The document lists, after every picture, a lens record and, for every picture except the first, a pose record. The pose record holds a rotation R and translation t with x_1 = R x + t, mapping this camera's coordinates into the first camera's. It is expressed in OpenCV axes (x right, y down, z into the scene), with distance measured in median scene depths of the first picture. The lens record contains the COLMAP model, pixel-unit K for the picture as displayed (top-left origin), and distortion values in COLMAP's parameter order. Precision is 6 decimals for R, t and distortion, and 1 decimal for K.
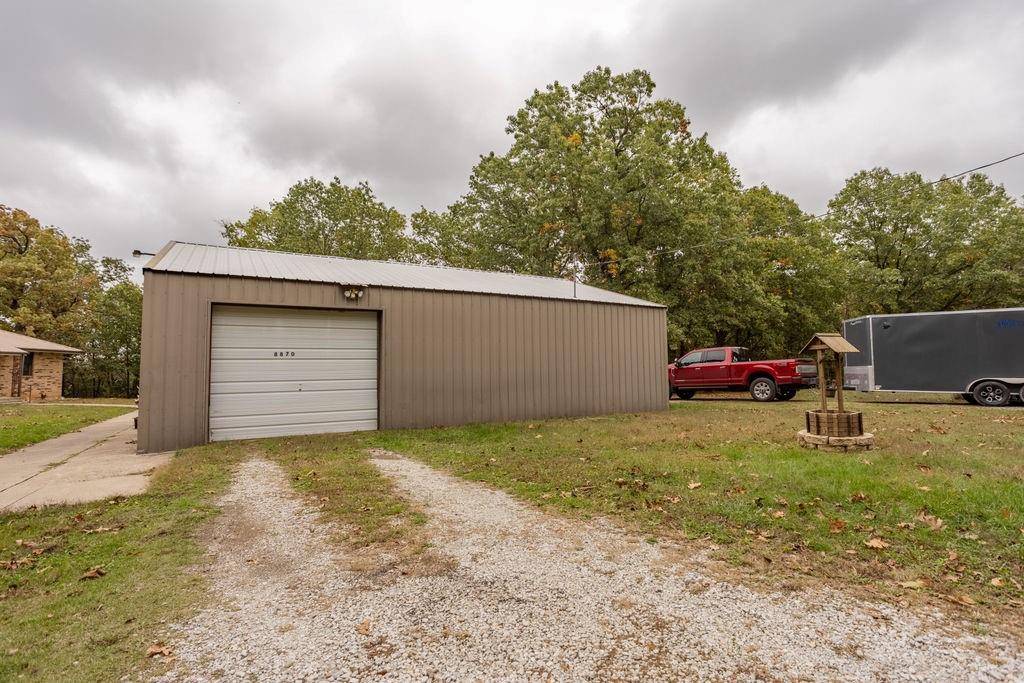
lens RADIAL K [[491.4, 0, 502.3], [0, 491.4, 334.4], [0, 0, 1]] dist [-0.046199, 0.028528]
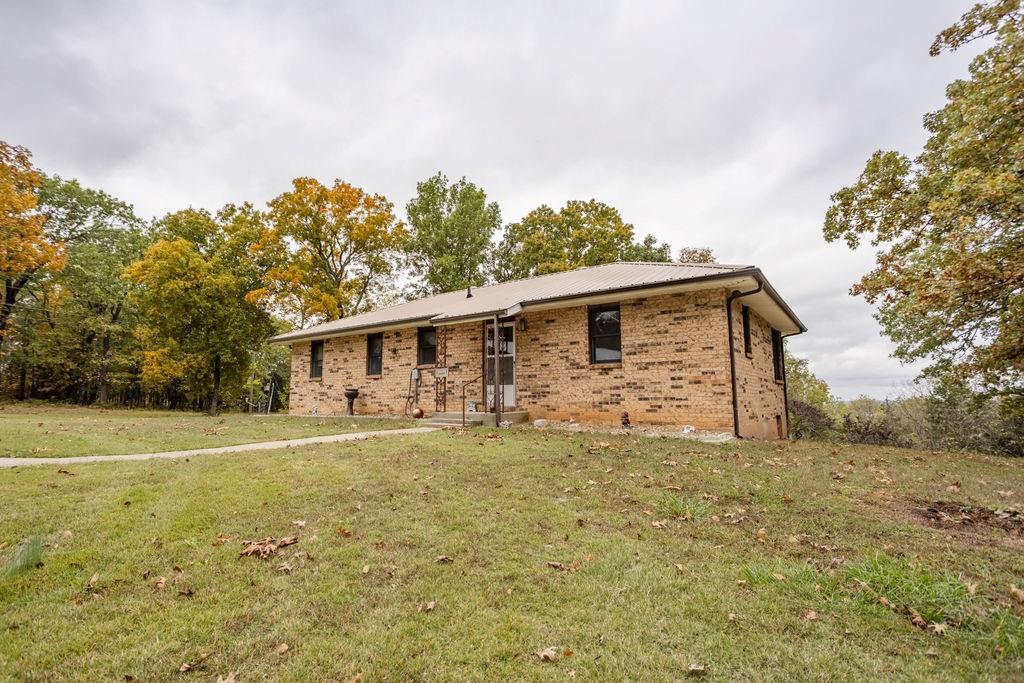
lens RADIAL K [[491.4, 0, 502.3], [0, 491.4, 334.4], [0, 0, 1]] dist [-0.046199, 0.028528]
pose [[-0.709567, -0.086548, -0.699303, -0.631461], [0.057307, 0.982053, -0.179690, 0.126622], [0.702304, -0.167577, -0.691872, 1.196742]]
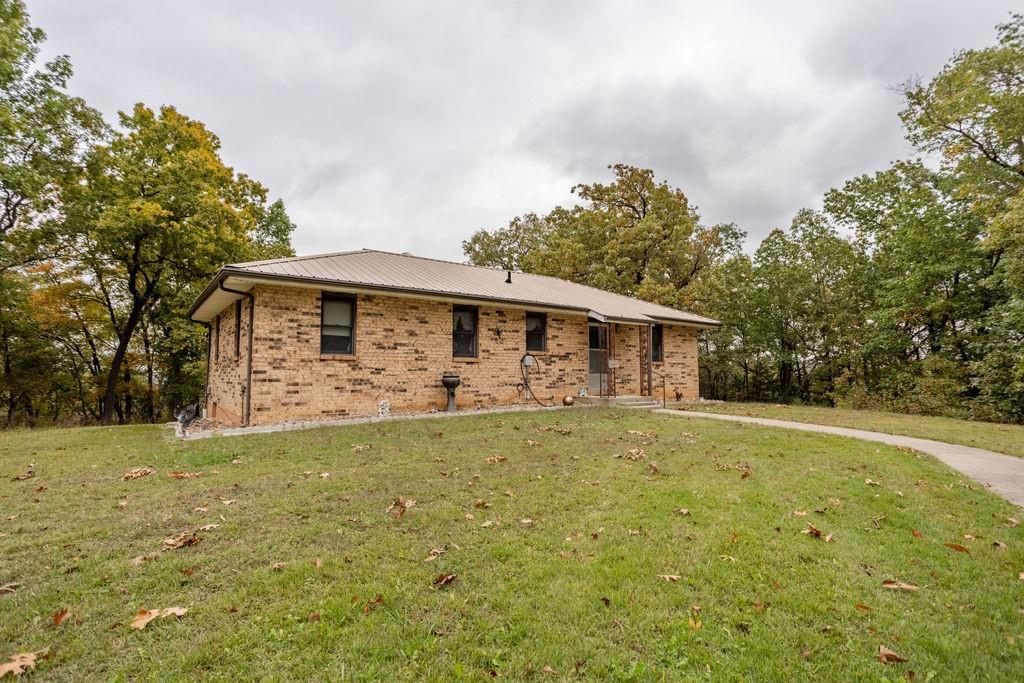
lens RADIAL K [[491.4, 0, 502.3], [0, 491.4, 334.4], [0, 0, 1]] dist [-0.046199, 0.028528]
pose [[0.476651, -0.057573, -0.877206, -0.512239], [0.058122, 0.997734, -0.033902, 0.058898], [0.877169, -0.034825, 0.478917, 0.511793]]
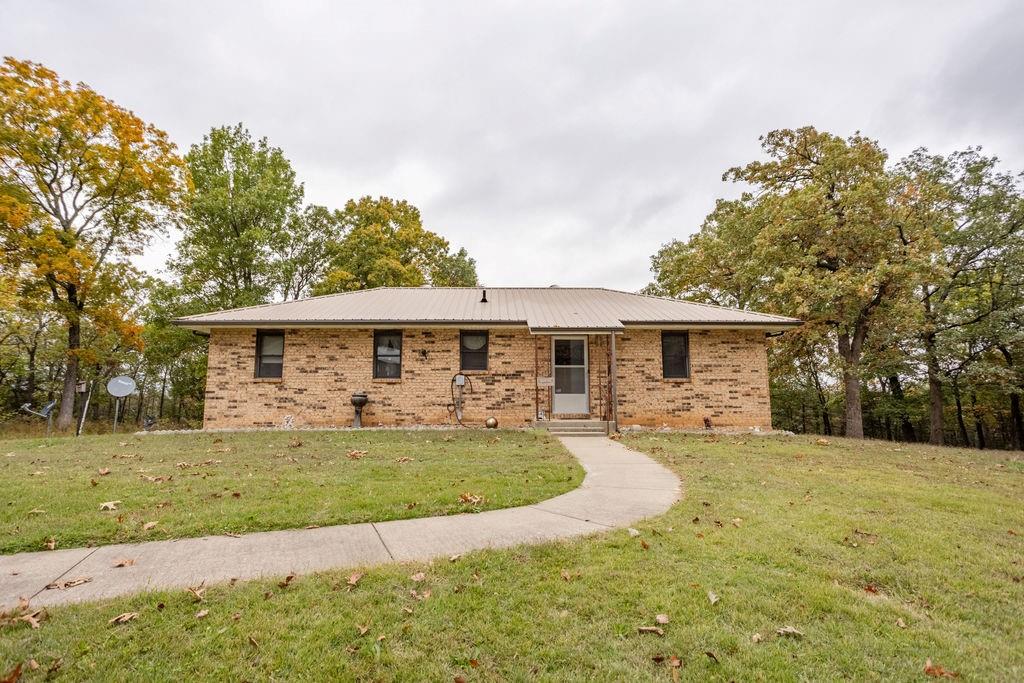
lens RADIAL K [[491.4, 0, 502.3], [0, 491.4, 334.4], [0, 0, 1]] dist [-0.046199, 0.028528]
pose [[-0.126703, -0.121221, -0.984506, -0.459540], [0.073951, 0.988588, -0.131241, 0.091563], [0.989180, -0.089434, -0.116293, 0.868575]]
